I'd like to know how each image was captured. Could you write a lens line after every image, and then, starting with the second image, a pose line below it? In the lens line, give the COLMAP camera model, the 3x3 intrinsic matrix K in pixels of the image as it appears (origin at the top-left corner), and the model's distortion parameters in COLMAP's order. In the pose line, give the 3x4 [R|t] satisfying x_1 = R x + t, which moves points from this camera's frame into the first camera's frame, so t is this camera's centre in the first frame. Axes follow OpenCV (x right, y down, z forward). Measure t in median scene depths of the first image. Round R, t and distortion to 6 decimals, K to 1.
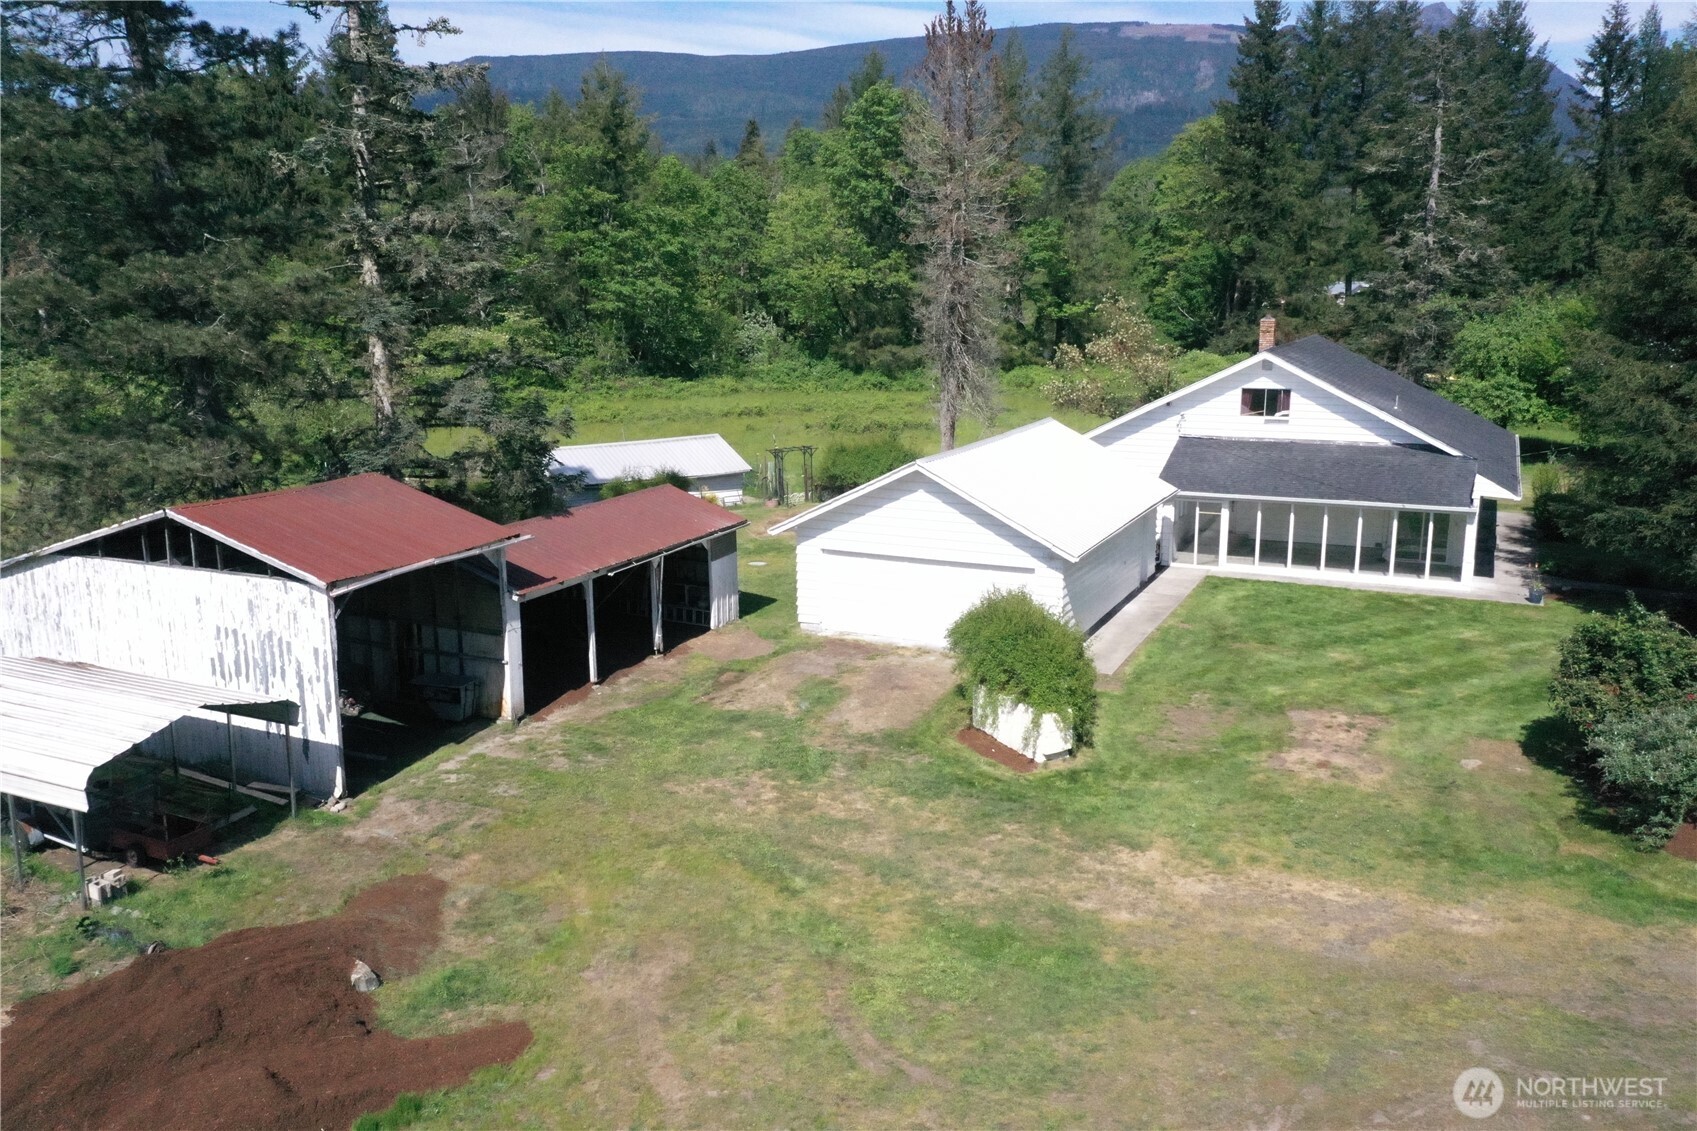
lens RADIAL K [[1345.4, 0, 845.0], [0, 1345.4, 564.6], [0, 0, 1]] dist [0.015973, 0.006542]
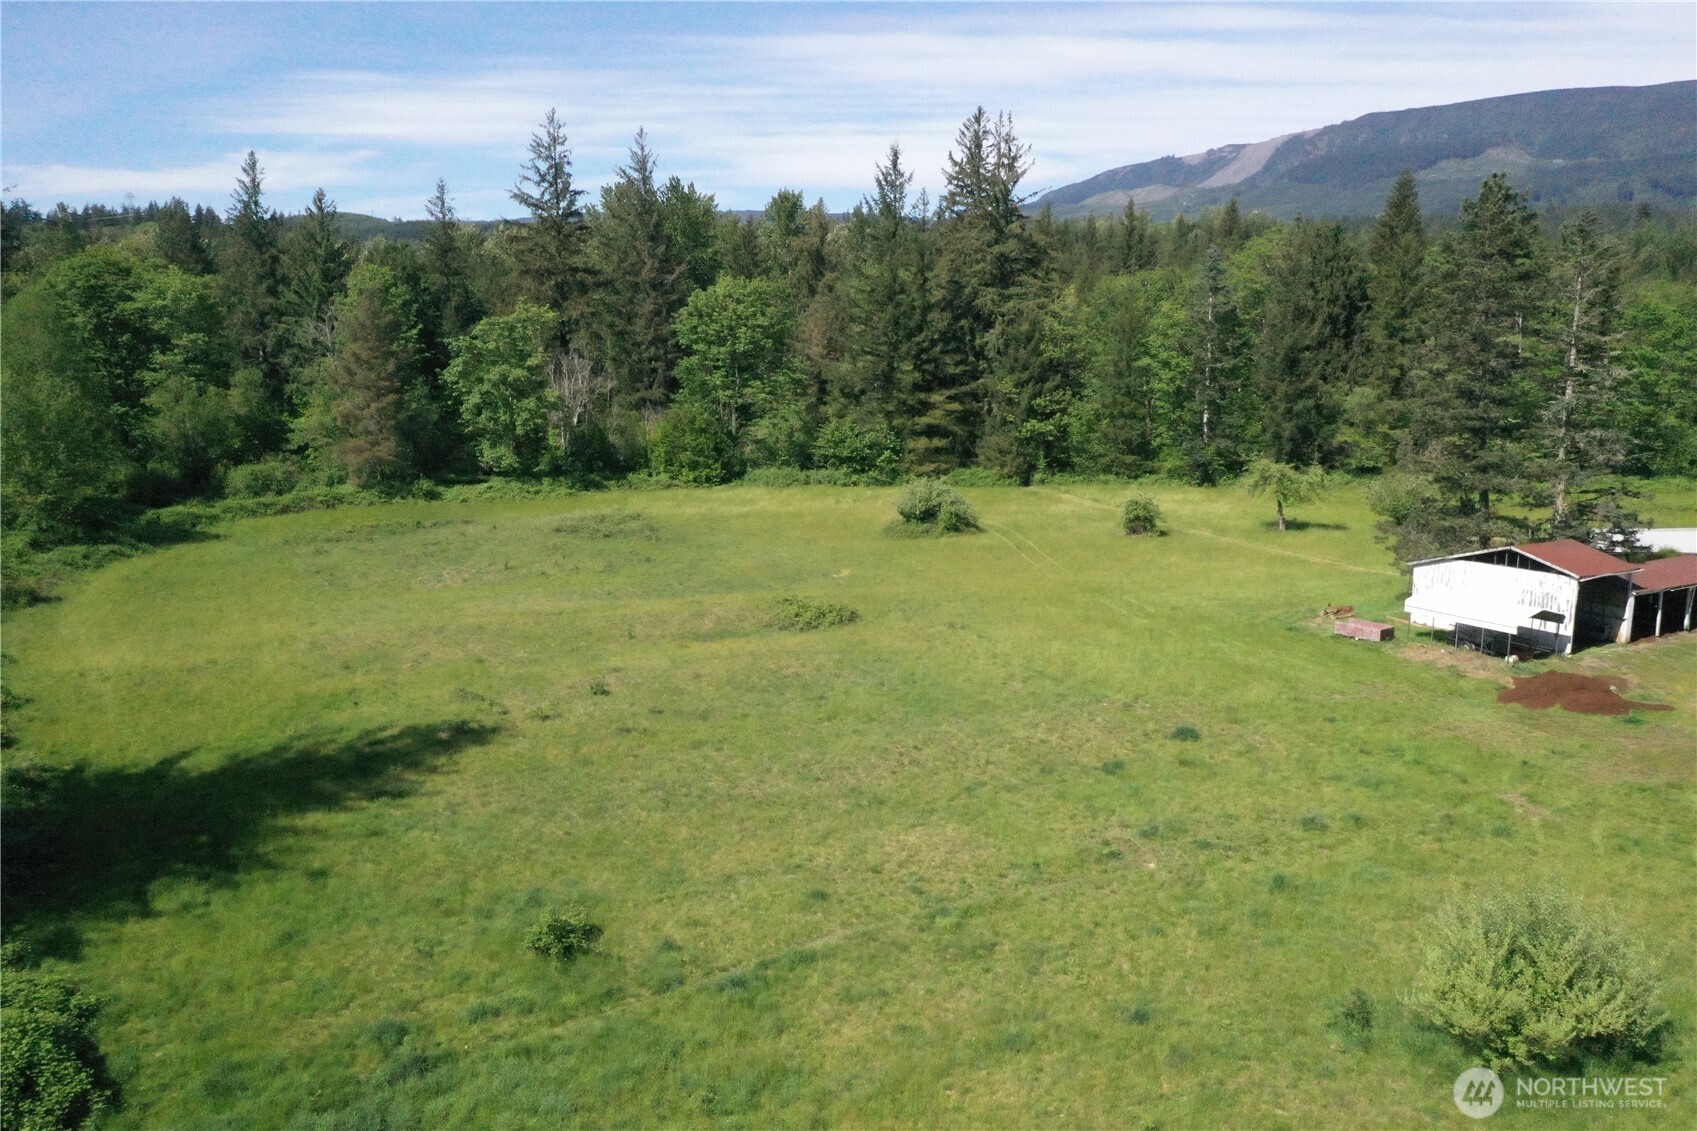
lens RADIAL K [[1345.4, 0, 858.8], [0, 1345.4, 565.2], [0, 0, 1]] dist [0.015973, 0.006542]
pose [[0.825708, 0.101310, -0.554926, -0.029359], [-0.122388, 0.992482, -0.000917, 0.100790], [0.550661, 0.068673, 0.831899, -1.257927]]
